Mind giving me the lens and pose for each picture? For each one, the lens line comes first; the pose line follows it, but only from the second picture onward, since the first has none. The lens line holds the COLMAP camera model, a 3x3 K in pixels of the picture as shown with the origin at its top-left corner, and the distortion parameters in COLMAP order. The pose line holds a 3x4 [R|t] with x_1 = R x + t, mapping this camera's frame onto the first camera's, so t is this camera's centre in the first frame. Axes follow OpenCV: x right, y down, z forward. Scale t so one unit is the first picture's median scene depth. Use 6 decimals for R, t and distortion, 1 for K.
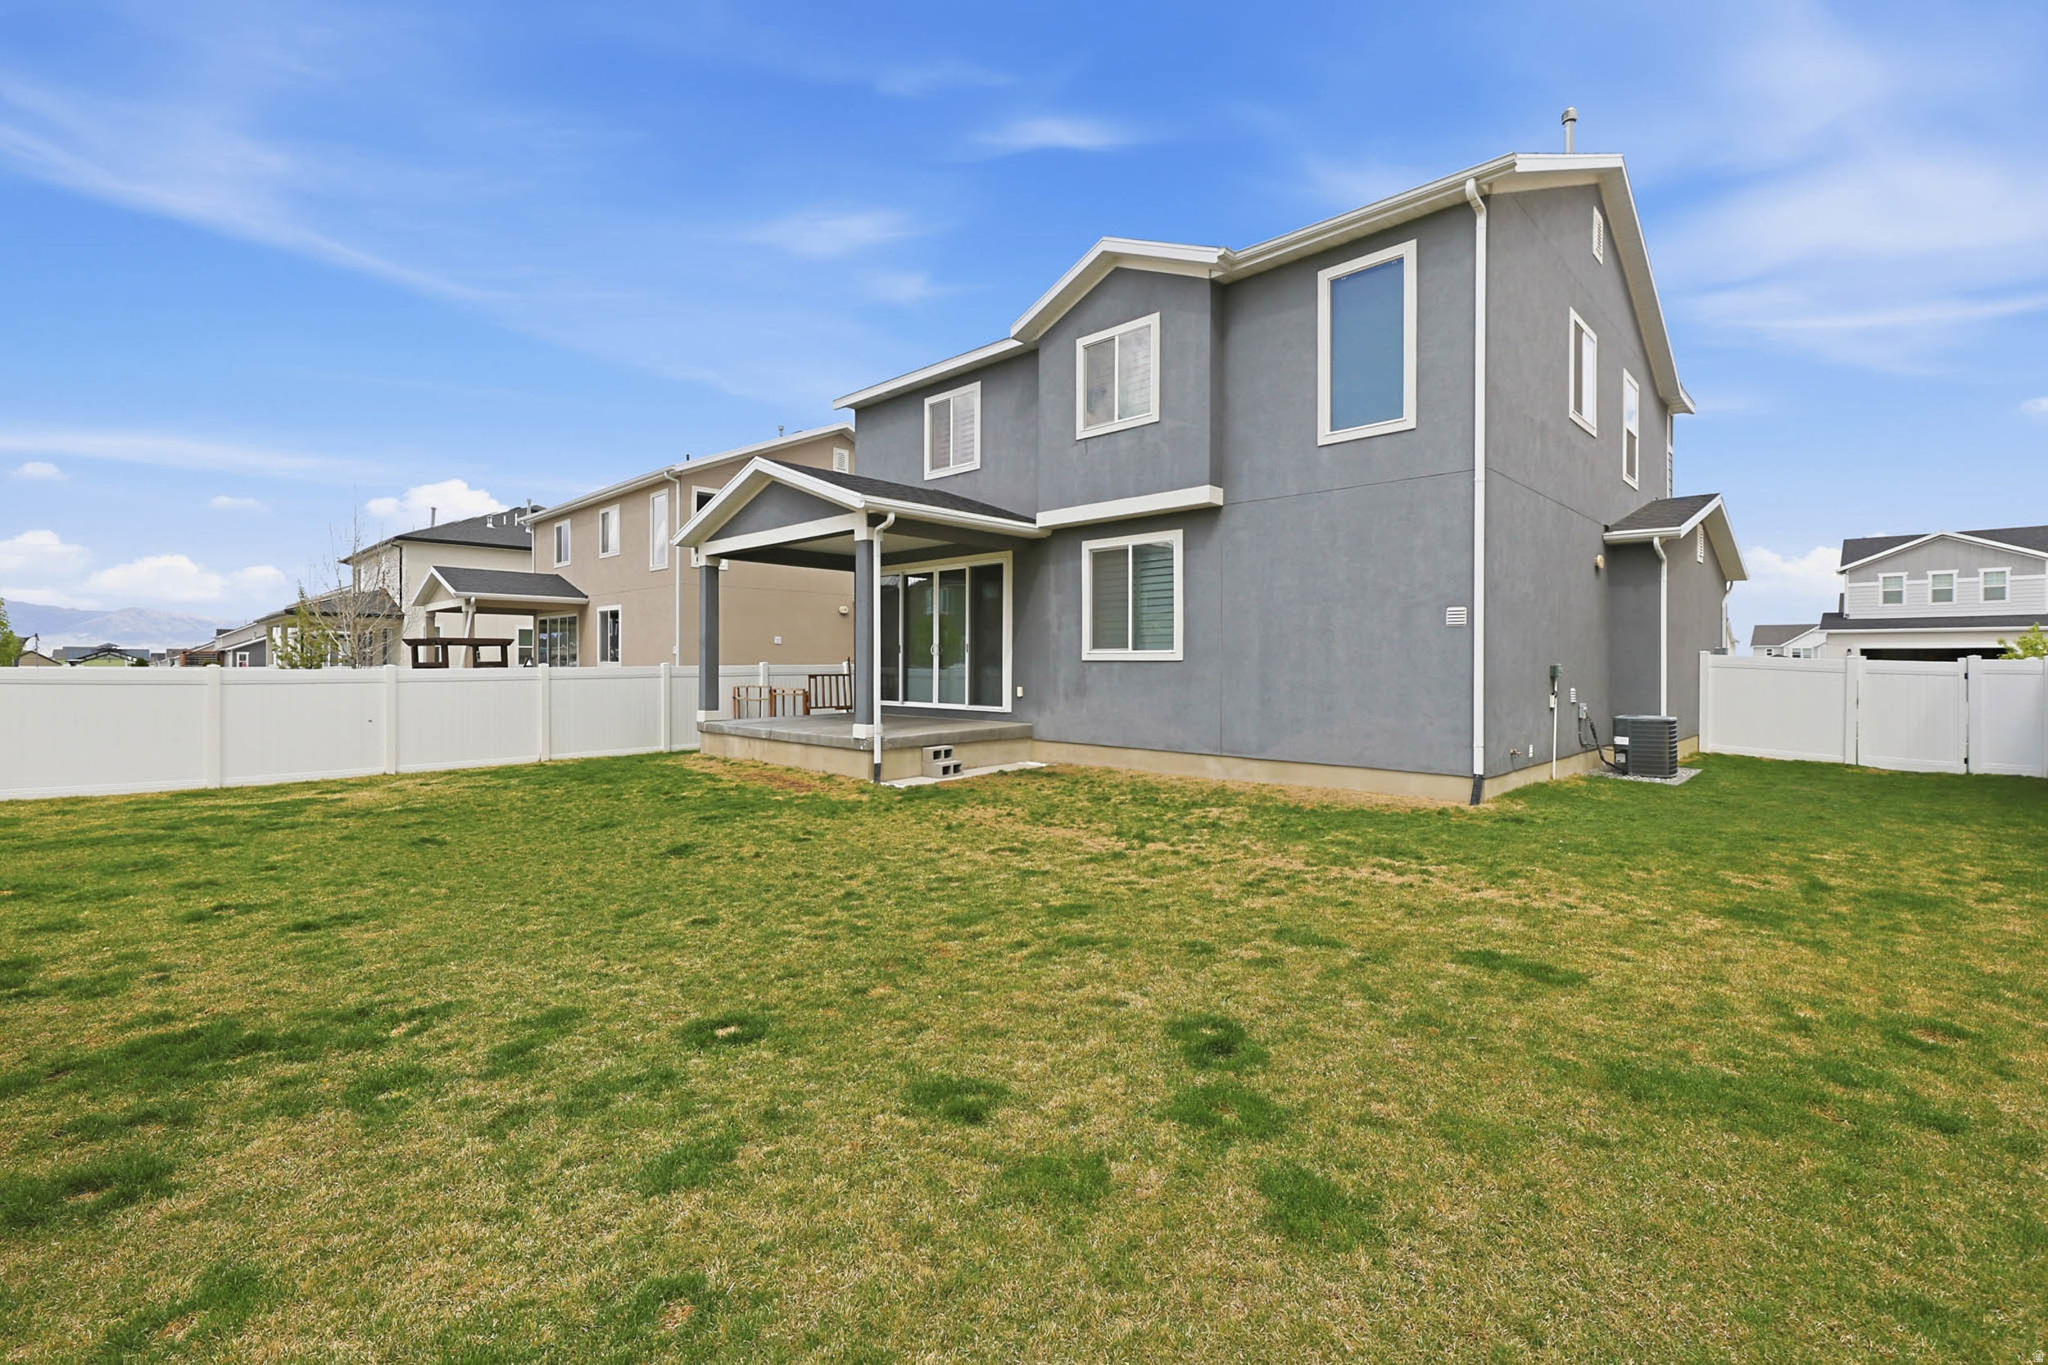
lens RADIAL K [[849.9, 0, 1024.0], [0, 849.9, 682.5], [0, 0, 1]] dist [0.000091, -0.000060]
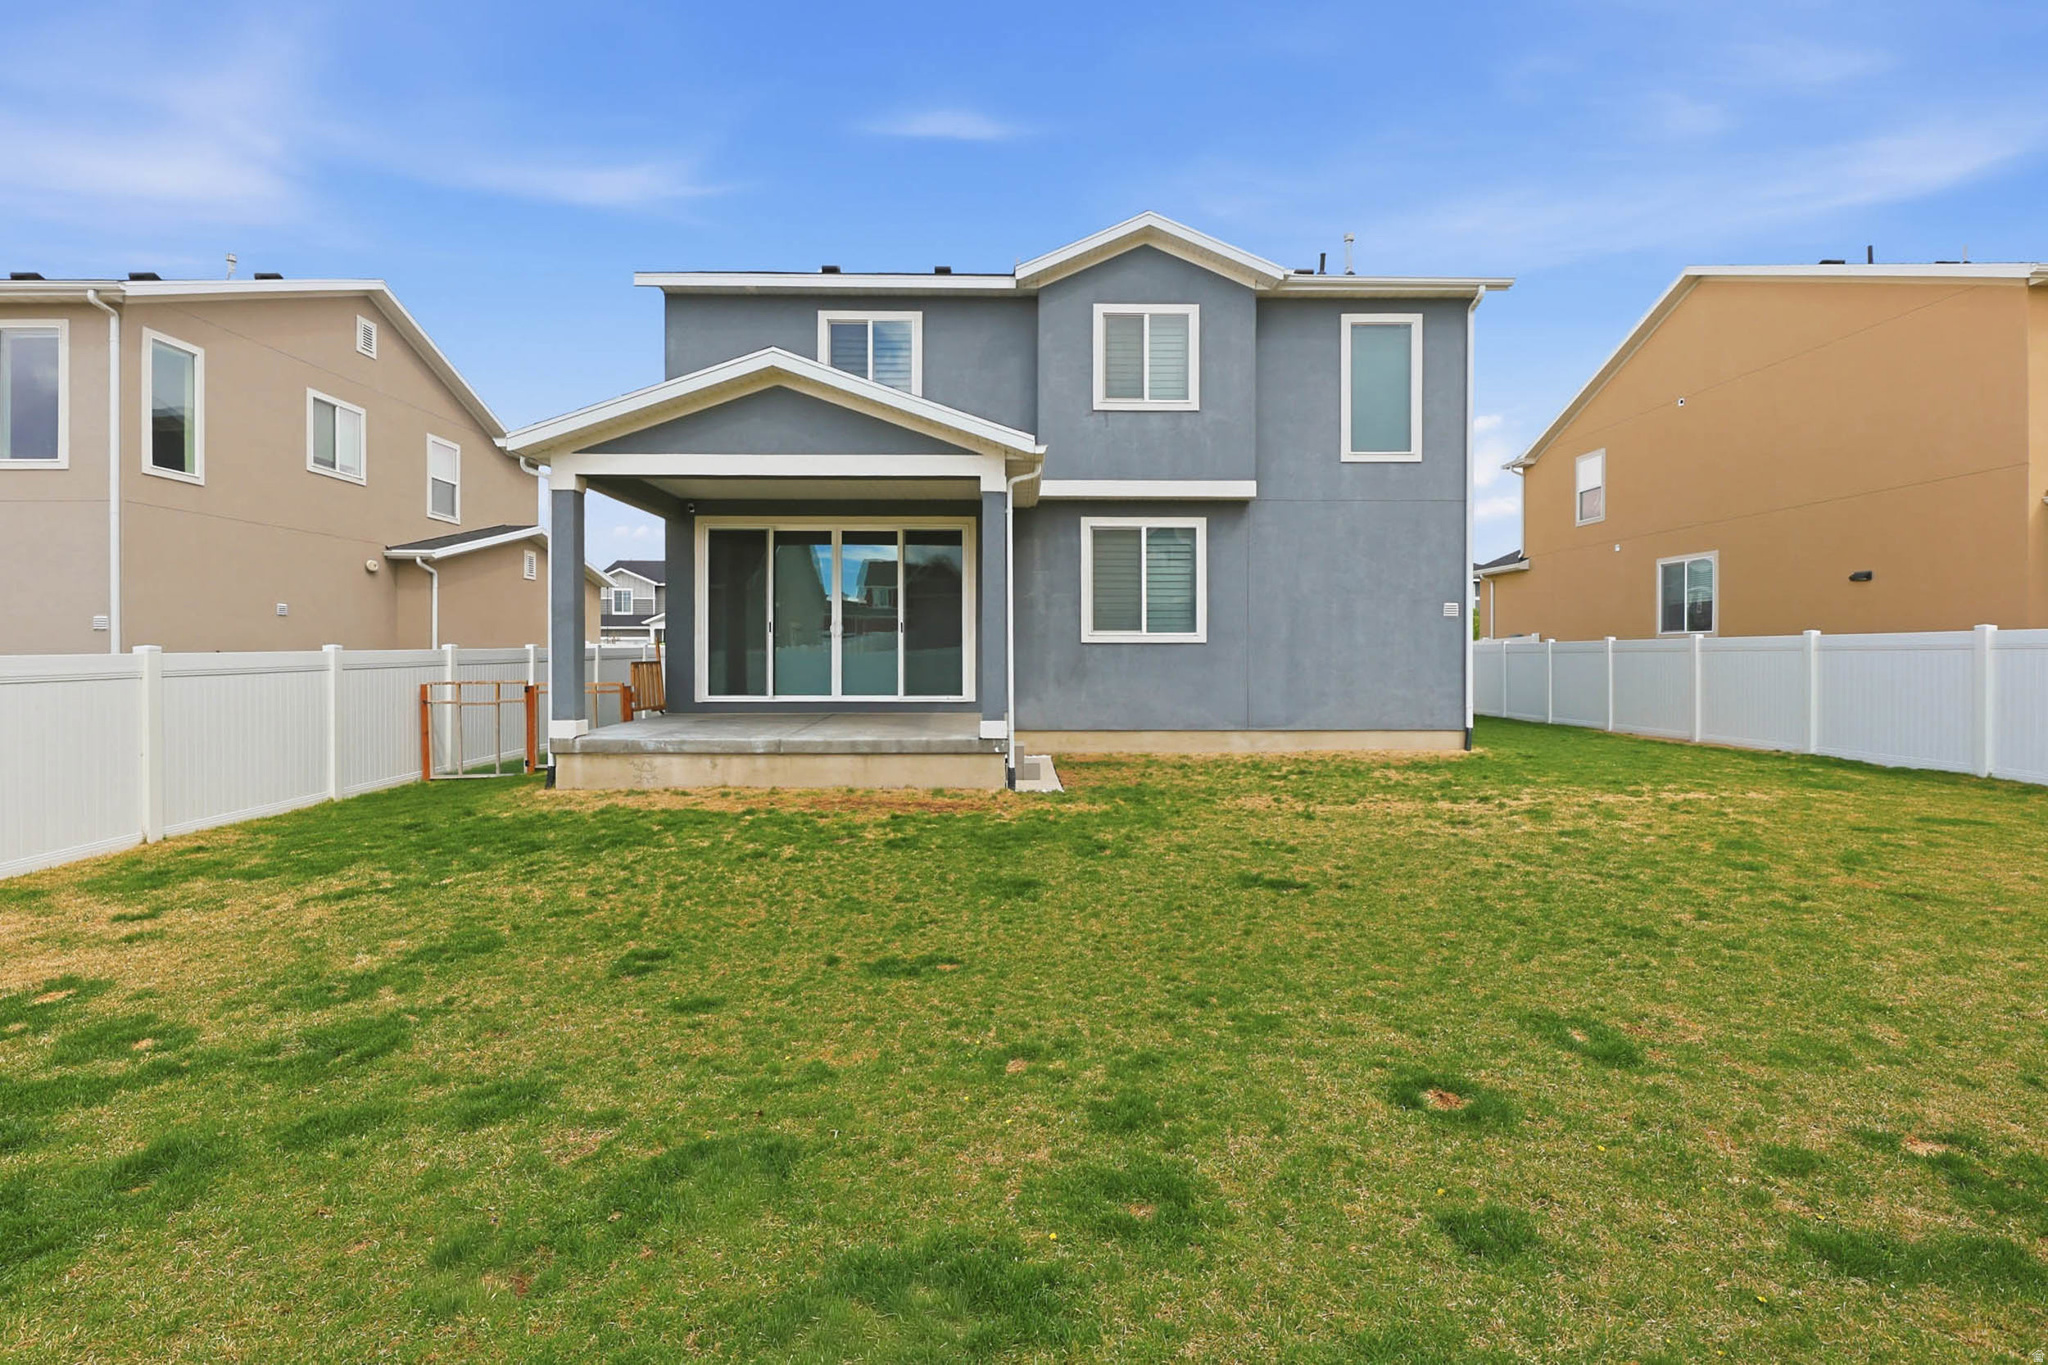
lens RADIAL K [[876.1, 0, 1024.2], [0, 876.1, 672.0], [0, 0, 1]] dist [-0.000837, -0.000184]
pose [[0.725412, -0.018979, 0.688053, -0.715282], [0.015760, 0.999816, 0.010963, -0.005234], [-0.688135, 0.002891, 0.725577, 0.366923]]
